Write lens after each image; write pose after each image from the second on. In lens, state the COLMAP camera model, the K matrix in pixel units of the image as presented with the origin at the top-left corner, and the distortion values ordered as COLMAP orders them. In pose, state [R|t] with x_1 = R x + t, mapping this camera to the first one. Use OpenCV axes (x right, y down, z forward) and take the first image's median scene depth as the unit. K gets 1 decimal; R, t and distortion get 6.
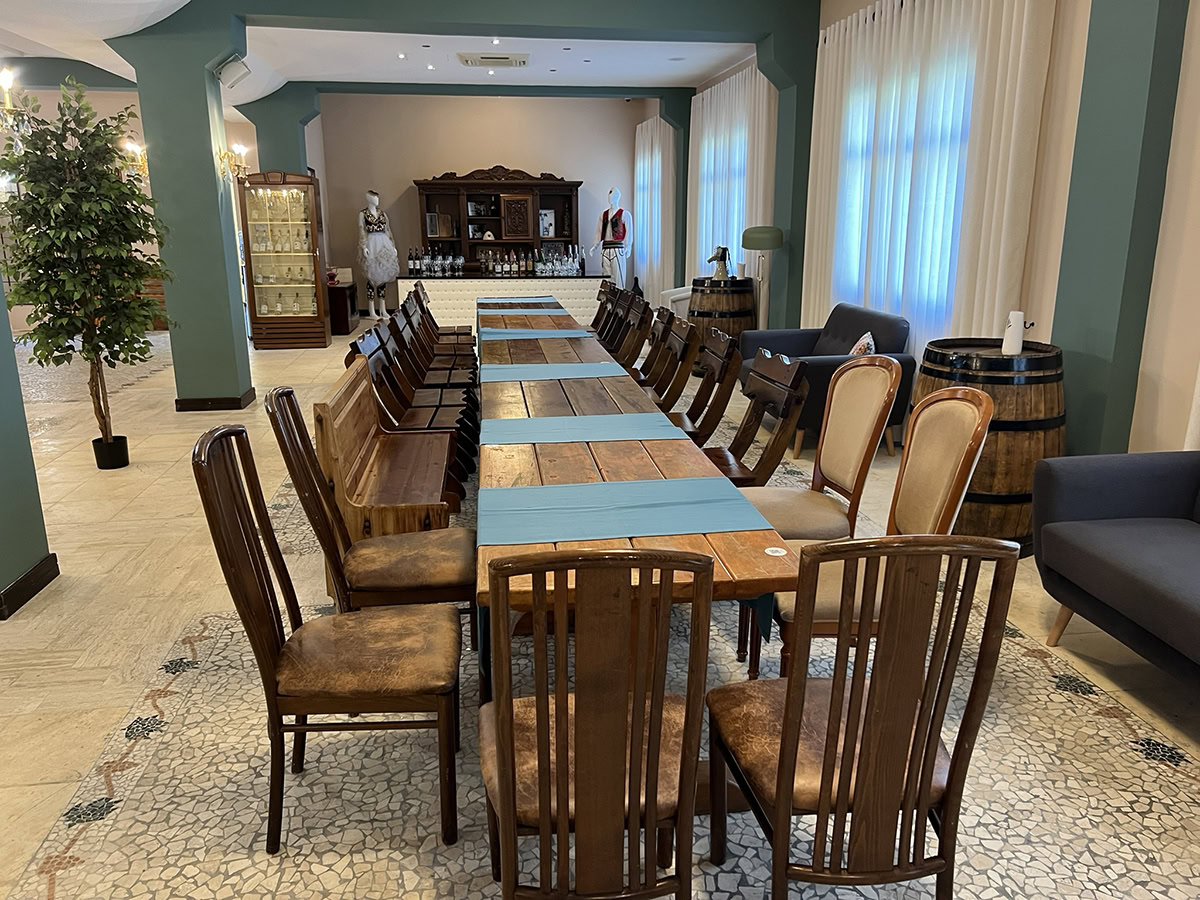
lens RADIAL K [[907.0, 0, 600.1], [0, 907.0, 448.6], [0, 0, 1]] dist [0.055396, 0.001878]
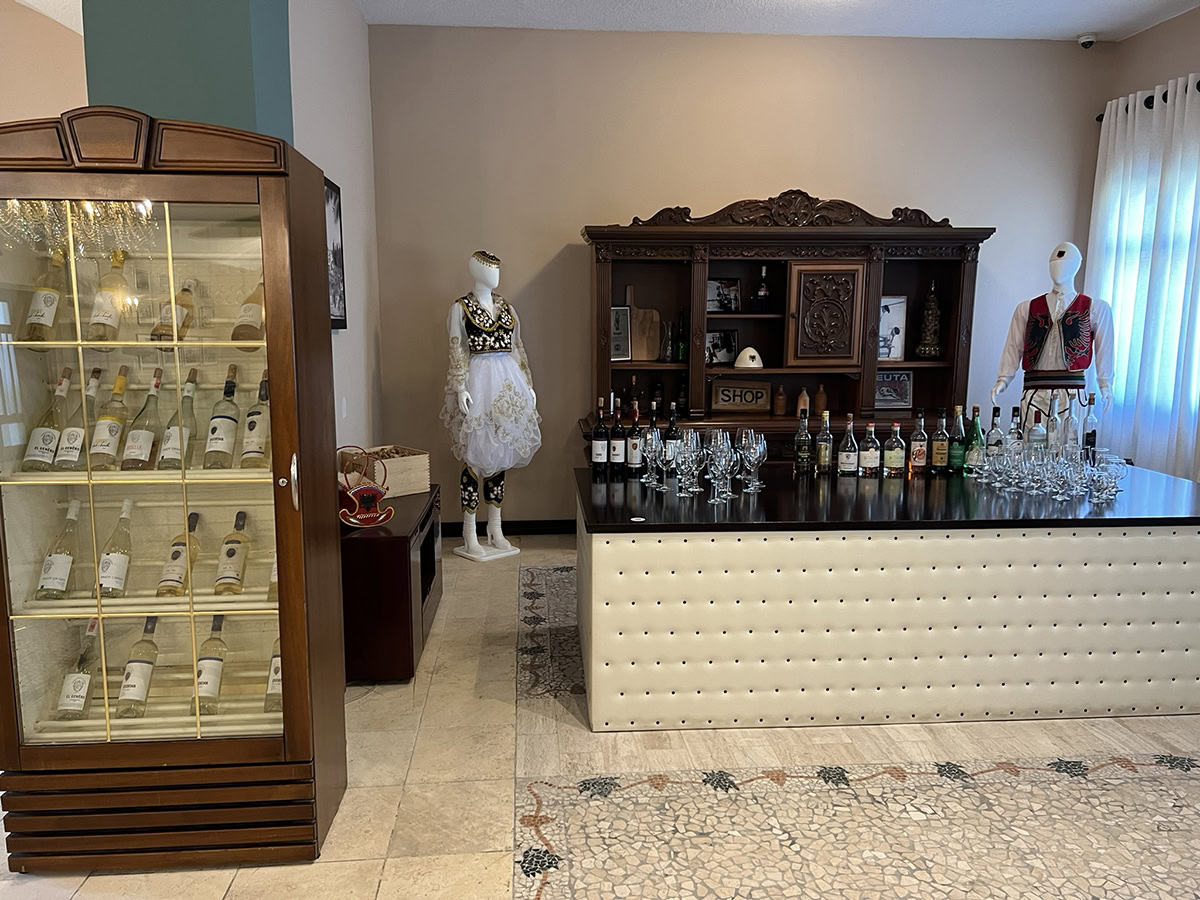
lens RADIAL K [[907.0, 0, 601.6], [0, 907.0, 451.1], [0, 0, 1]] dist [0.055396, 0.001878]
pose [[0.997905, 0.012234, -0.063522, -0.167921], [-0.018274, 0.995272, -0.095395, -0.153779], [0.062054, 0.096356, 0.993411, 0.599187]]
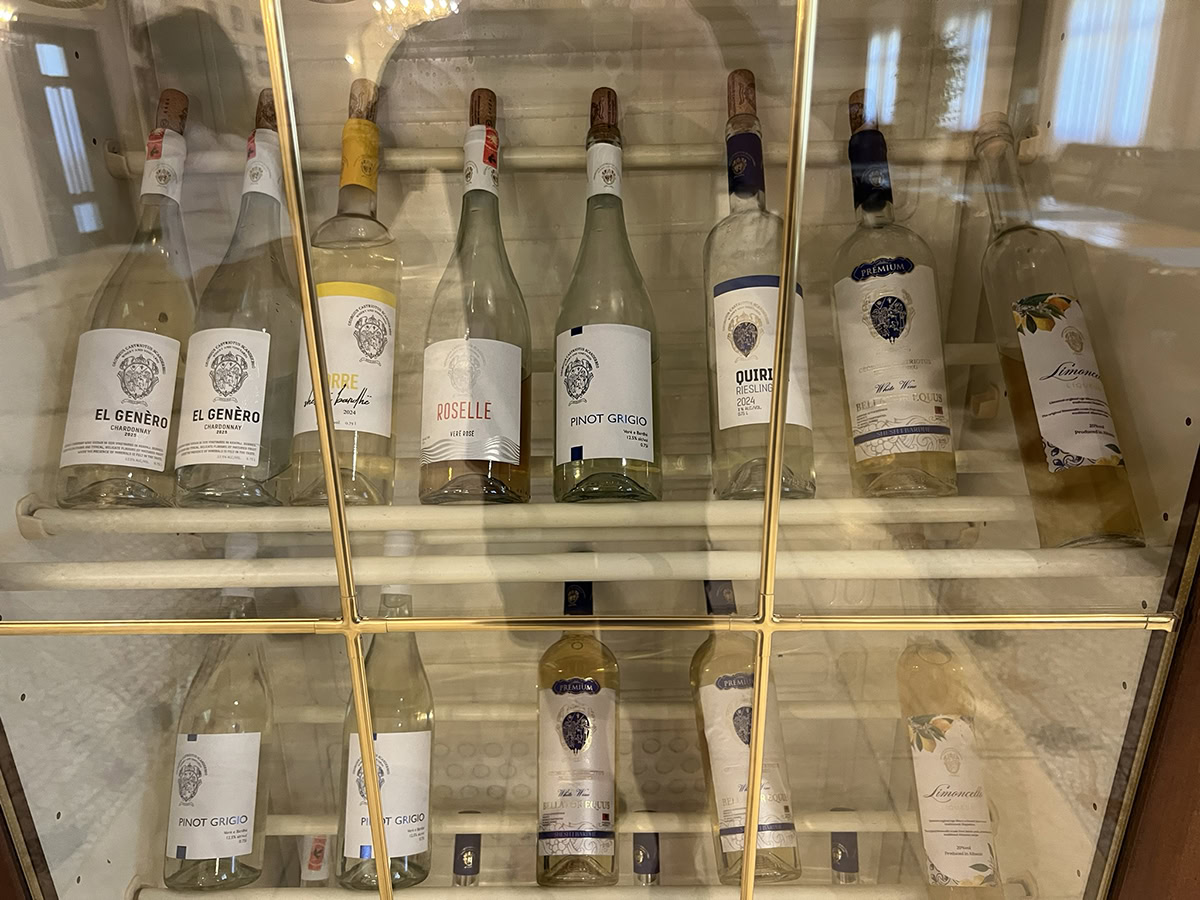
lens RADIAL K [[907.0, 0, 597.2], [0, 907.0, 451.0], [0, 0, 1]] dist [0.055396, 0.001878]
pose [[0.987042, 0.044225, -0.154247, -0.260962], [-0.022269, 0.989721, 0.141267, -0.175513], [0.158909, -0.136002, 0.977881, 0.734996]]
